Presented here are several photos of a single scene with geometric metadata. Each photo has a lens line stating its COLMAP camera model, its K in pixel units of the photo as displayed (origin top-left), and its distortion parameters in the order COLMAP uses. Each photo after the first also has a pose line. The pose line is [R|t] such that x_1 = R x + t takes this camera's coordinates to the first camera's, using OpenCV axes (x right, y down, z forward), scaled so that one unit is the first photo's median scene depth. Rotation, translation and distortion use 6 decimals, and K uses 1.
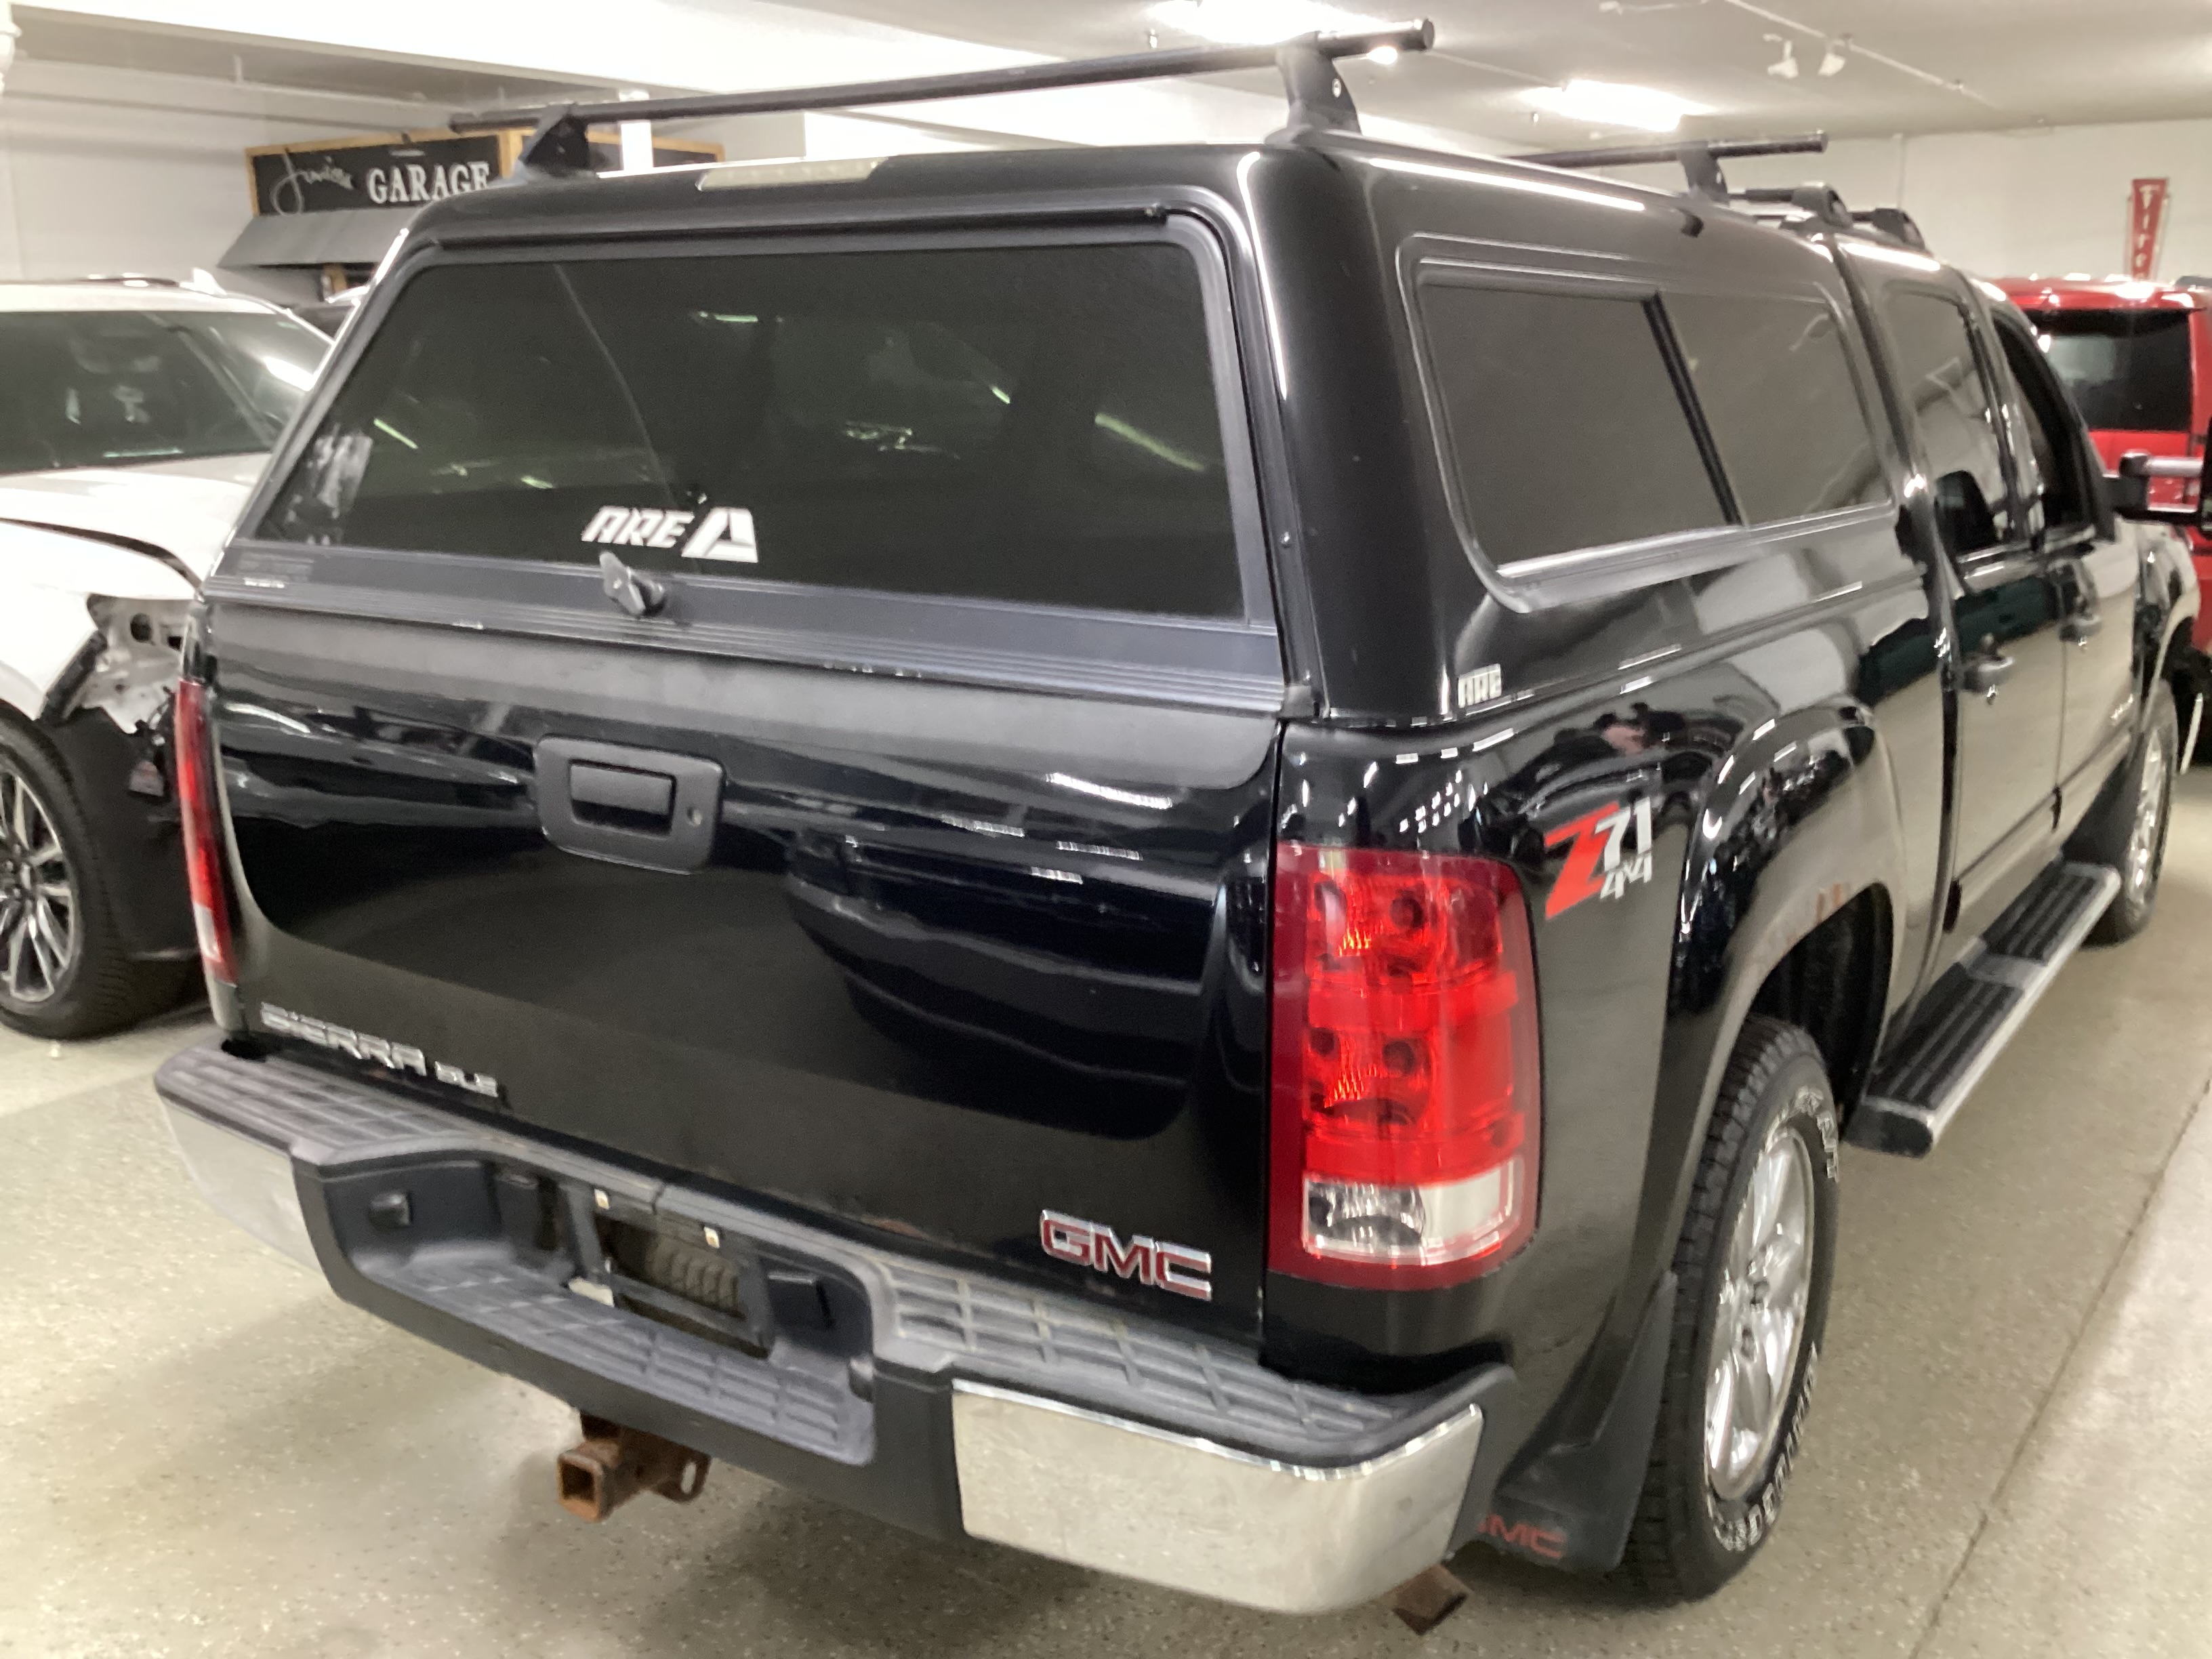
lens RADIAL K [[2001.1, 0, 1105.6], [0, 2001.1, 823.0], [0, 0, 1]] dist [0.058336, -0.099402]
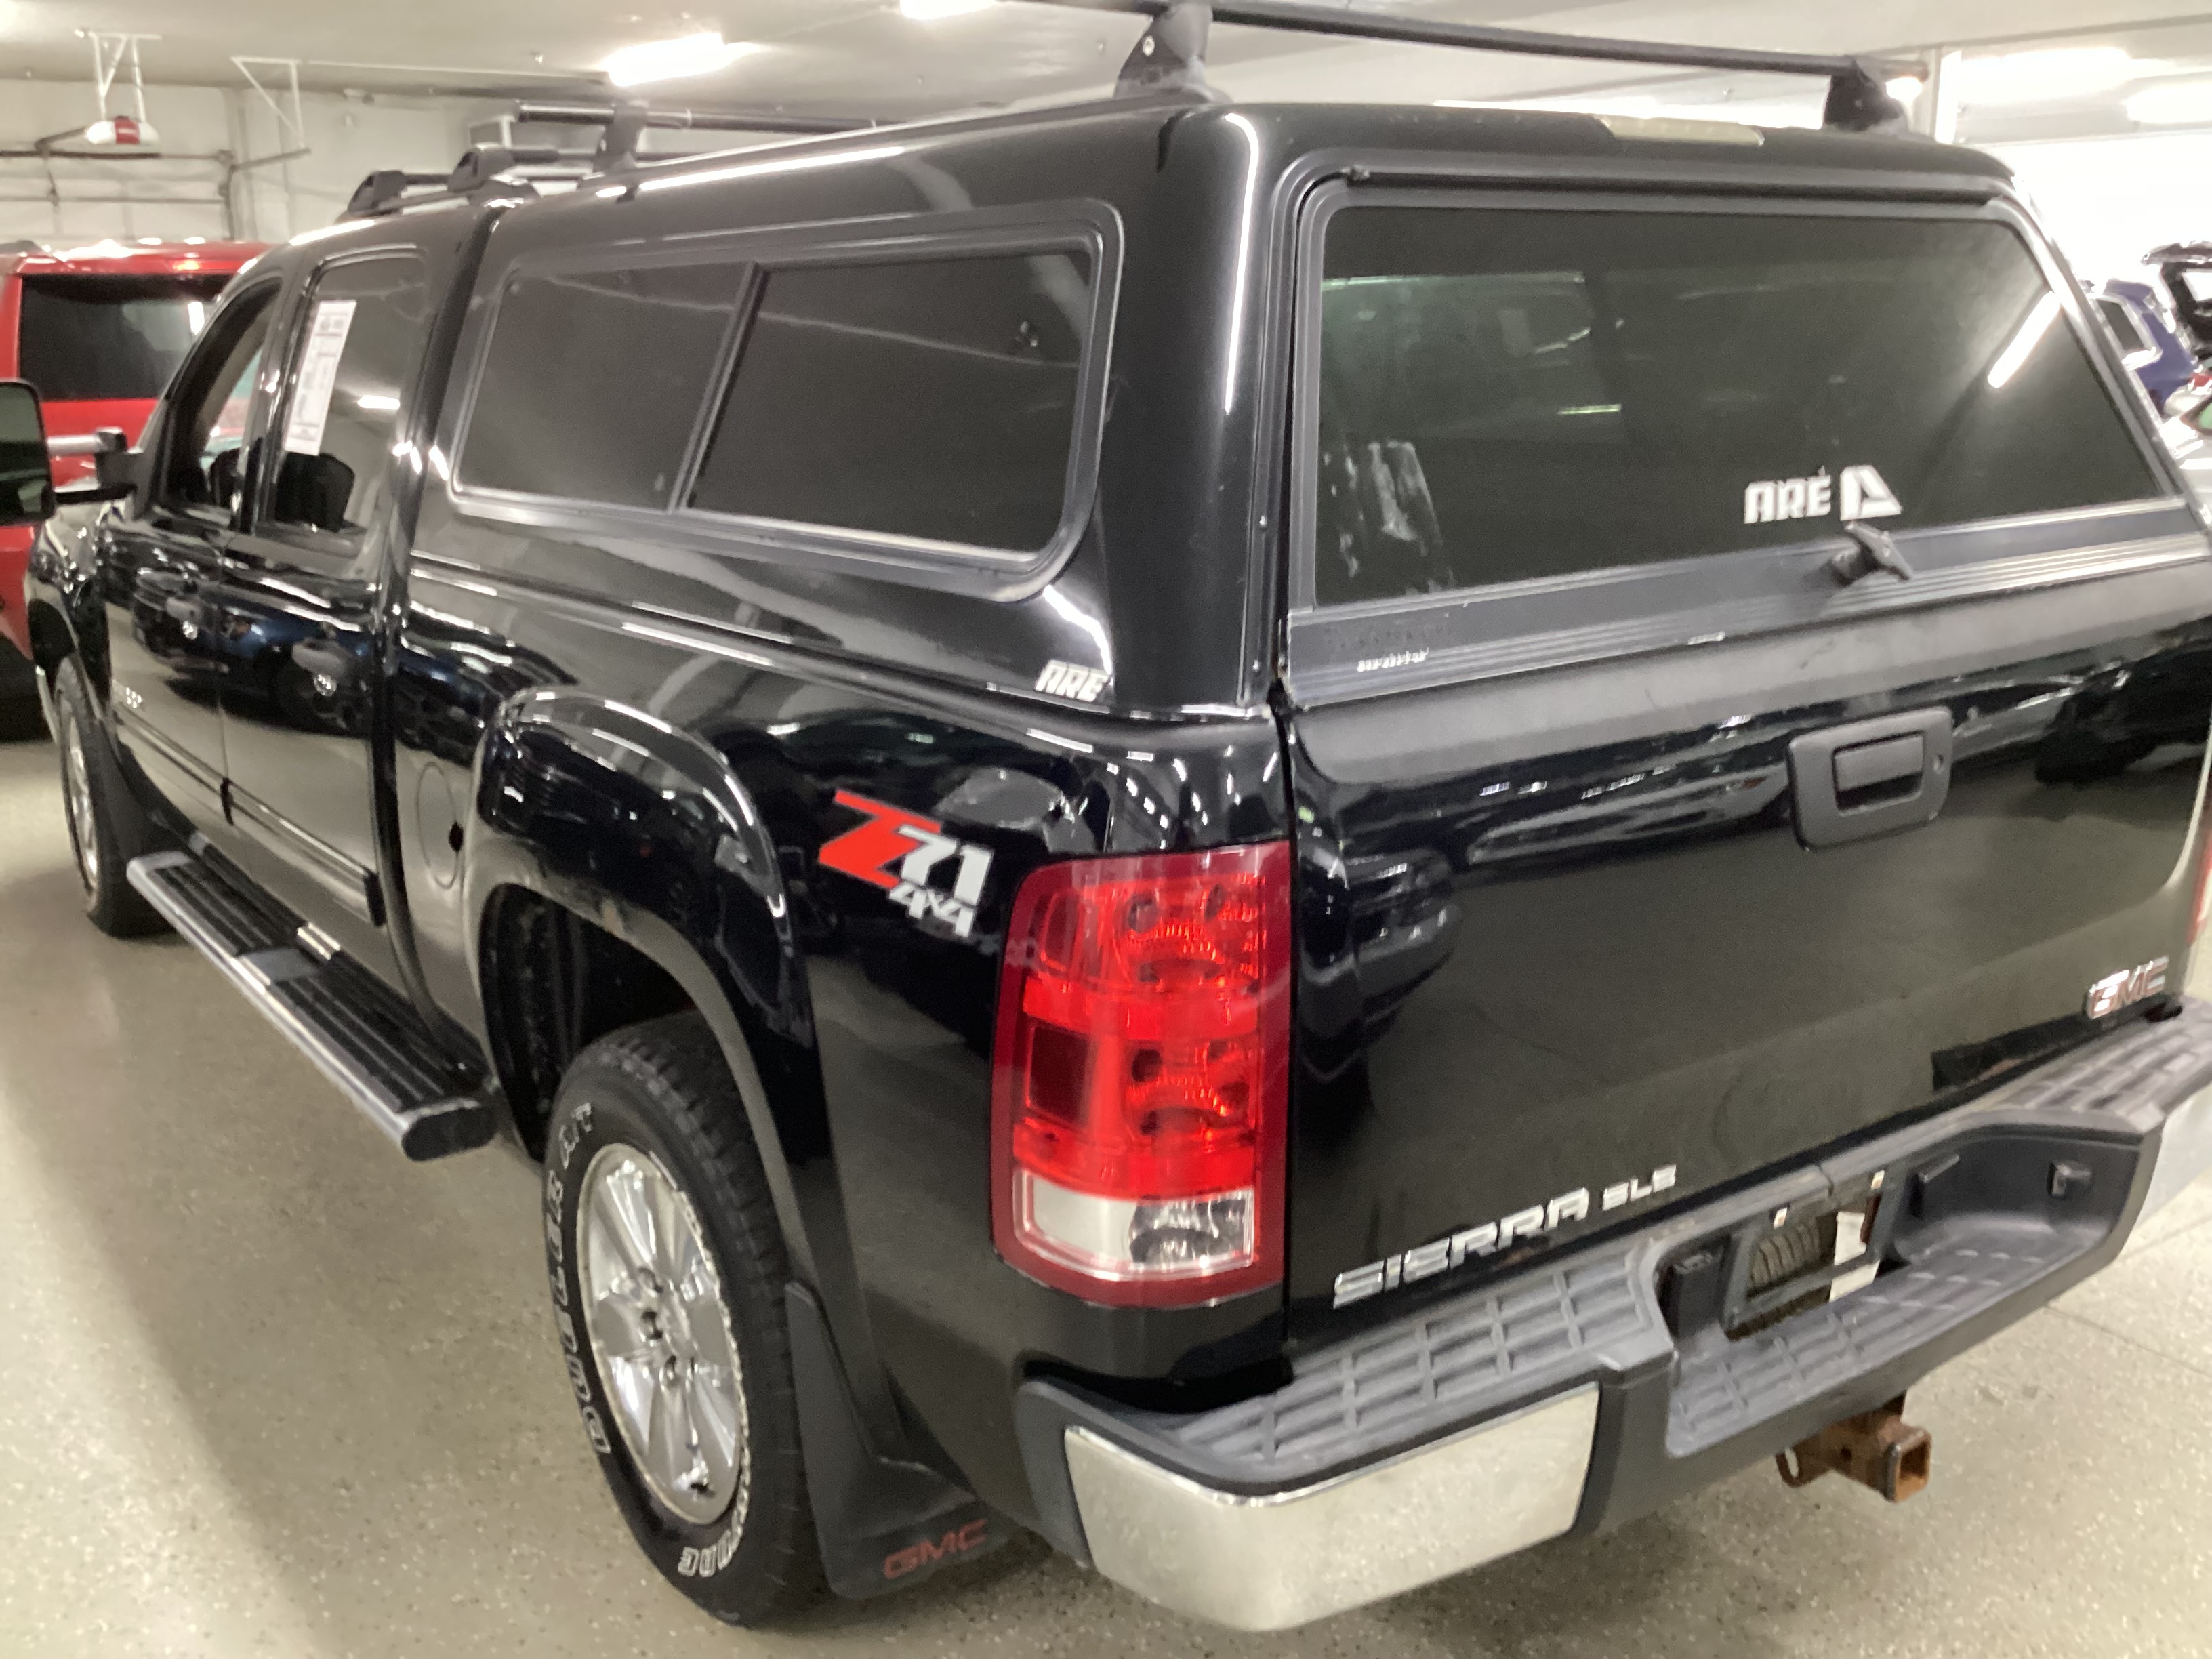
lens RADIAL K [[2001.1, 0, 1109.3], [0, 2001.1, 839.8], [0, 0, 1]] dist [0.058336, -0.099402]
pose [[0.354574, -0.242235, 0.903105, -1.230185], [0.231109, 0.958596, 0.166382, -0.222861], [-0.906016, 0.149721, 0.395876, 0.927962]]
